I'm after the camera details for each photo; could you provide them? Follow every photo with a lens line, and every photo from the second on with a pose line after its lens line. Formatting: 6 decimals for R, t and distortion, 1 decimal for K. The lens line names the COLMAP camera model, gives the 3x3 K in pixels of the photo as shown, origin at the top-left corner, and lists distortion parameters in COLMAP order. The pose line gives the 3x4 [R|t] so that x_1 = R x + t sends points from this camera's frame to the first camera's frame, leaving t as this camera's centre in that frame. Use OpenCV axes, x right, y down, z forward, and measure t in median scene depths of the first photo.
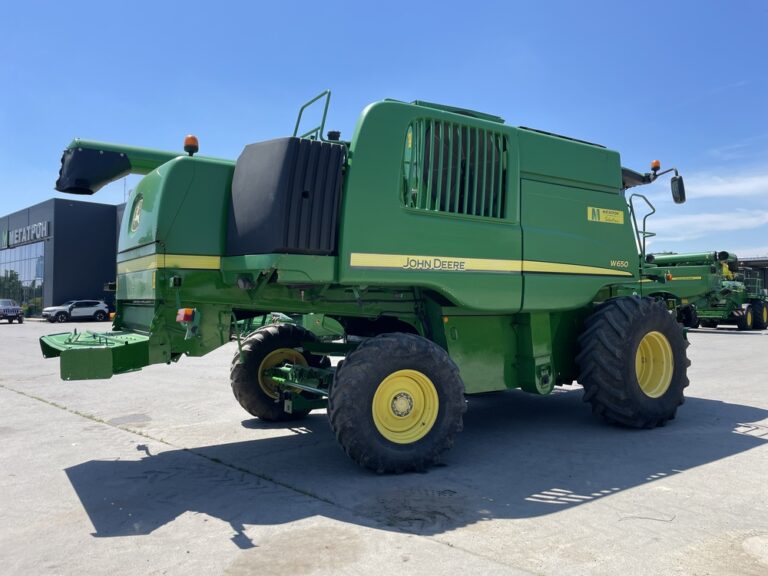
lens RADIAL K [[581.0, 0, 384.0], [0, 581.0, 288.0], [0, 0, 1]] dist [0.100072, -0.143548]
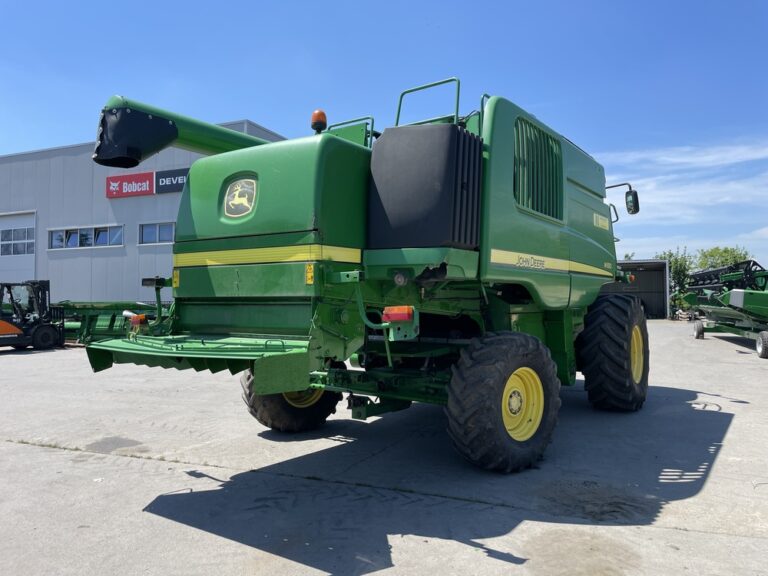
lens RADIAL K [[581.0, 0, 384.0], [0, 581.0, 288.0], [0, 0, 1]] dist [0.100072, -0.143548]
pose [[0.935110, 0.004341, 0.354332, -0.529405], [-0.004343, 0.999990, -0.000790, 0.006064], [-0.354332, -0.000800, 0.935119, 0.141639]]
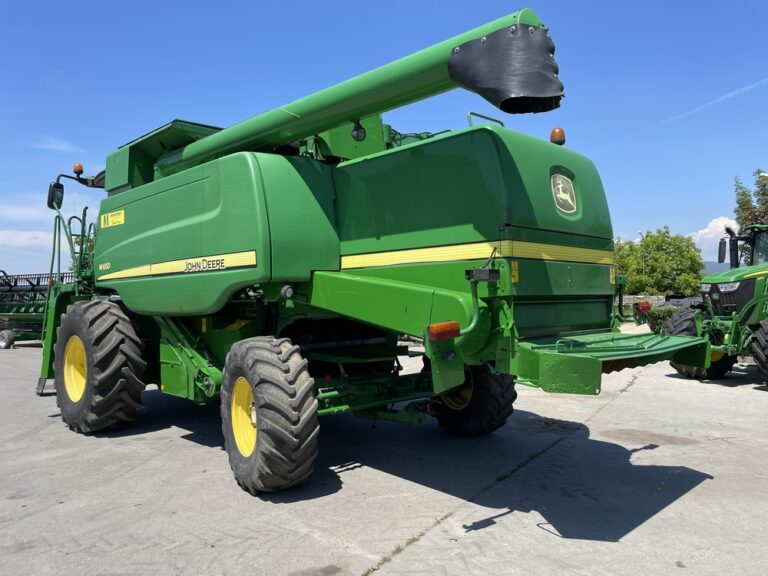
lens RADIAL K [[581.0, 0, 384.0], [0, 581.0, 288.0], [0, 0, 1]] dist [0.100072, -0.143548]
pose [[-0.176414, 0.021594, 0.984079, -1.195113], [-0.004236, 0.999733, -0.022697, 0.029129], [-0.984307, -0.008173, -0.176276, 1.409928]]
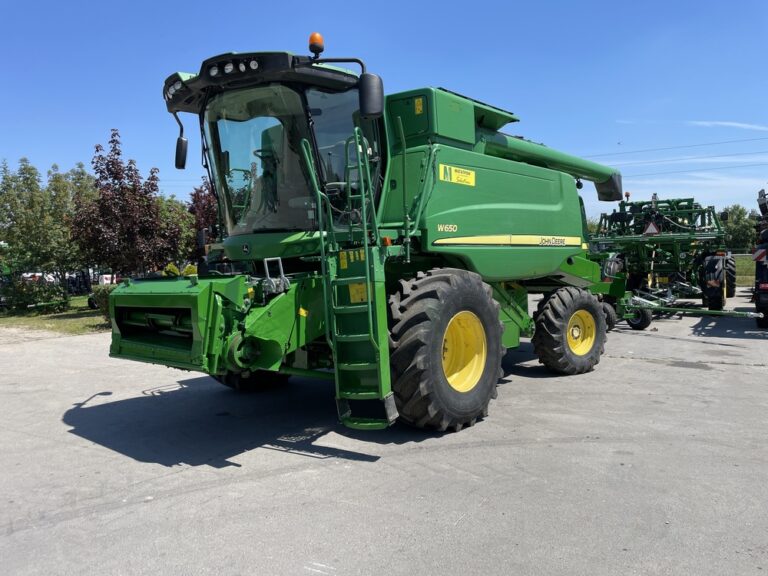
lens RADIAL K [[581.0, 0, 384.0], [0, 581.0, 288.0], [0, 0, 1]] dist [0.100072, -0.143548]
pose [[-0.968503, 0.033293, -0.246764, 0.629623], [0.028587, 0.999335, 0.022628, 0.038088], [0.247354, 0.014861, -0.968811, 2.846170]]
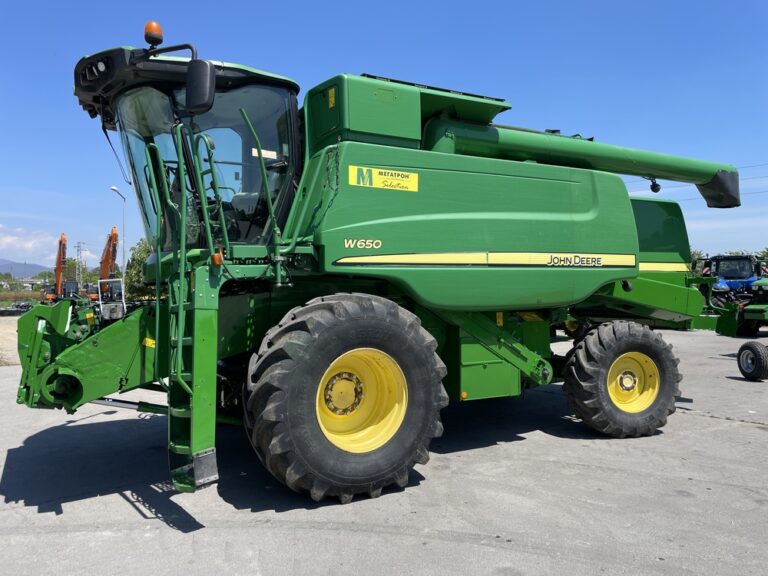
lens RADIAL K [[581.0, 0, 384.0], [0, 581.0, 288.0], [0, 0, 1]] dist [0.100072, -0.143548]
pose [[-0.995102, 0.013611, 0.097910, 0.115197], [0.011234, 0.999630, -0.024788, 0.042974], [-0.098211, -0.023566, -0.994887, 2.685299]]
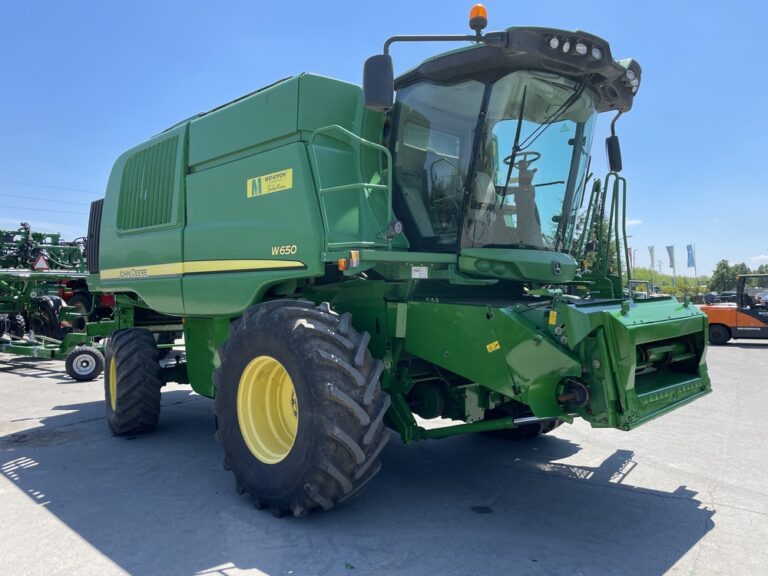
lens RADIAL K [[581.0, 0, 384.0], [0, 581.0, 288.0], [0, 0, 1]] dist [0.100072, -0.143548]
pose [[0.183831, -0.009303, -0.982914, 1.434447], [0.028815, 0.999576, -0.004072, 0.009857], [0.982535, -0.027575, 0.184022, 1.328121]]
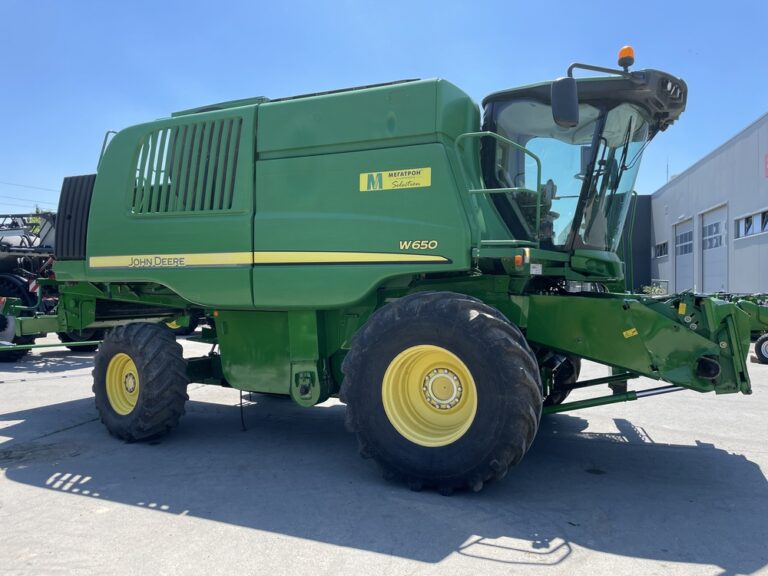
lens RADIAL K [[581.0, 0, 384.0], [0, 581.0, 288.0], [0, 0, 1]] dist [0.100072, -0.143548]
pose [[0.518894, 0.002192, -0.854836, 1.300335], [0.013105, 0.999859, 0.010519, 0.002699], [0.854738, -0.016661, 0.518792, 0.815735]]
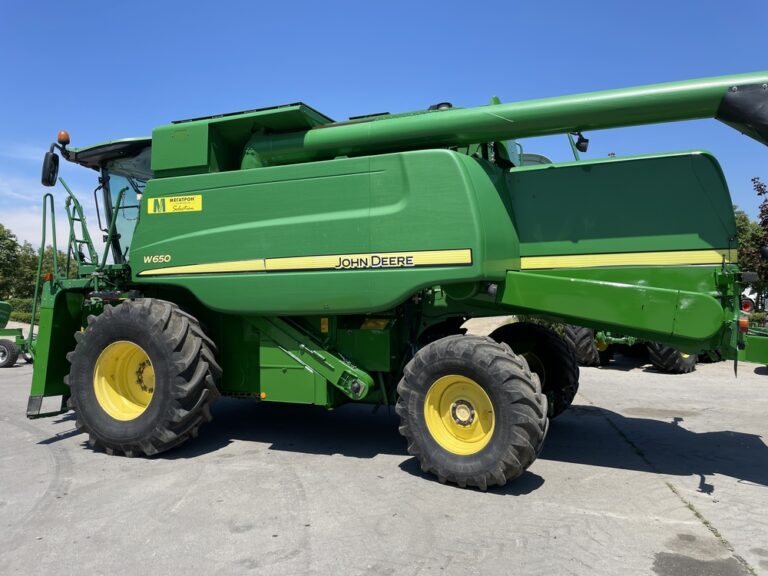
lens RADIAL K [[581.0, 0, 384.0], [0, 581.0, 288.0], [0, 0, 1]] dist [0.100072, -0.143548]
pose [[-0.548952, 0.020488, 0.835603, -0.956903], [-0.005083, 0.999599, -0.027848, 0.038054], [-0.835838, -0.019534, -0.548628, 2.054796]]
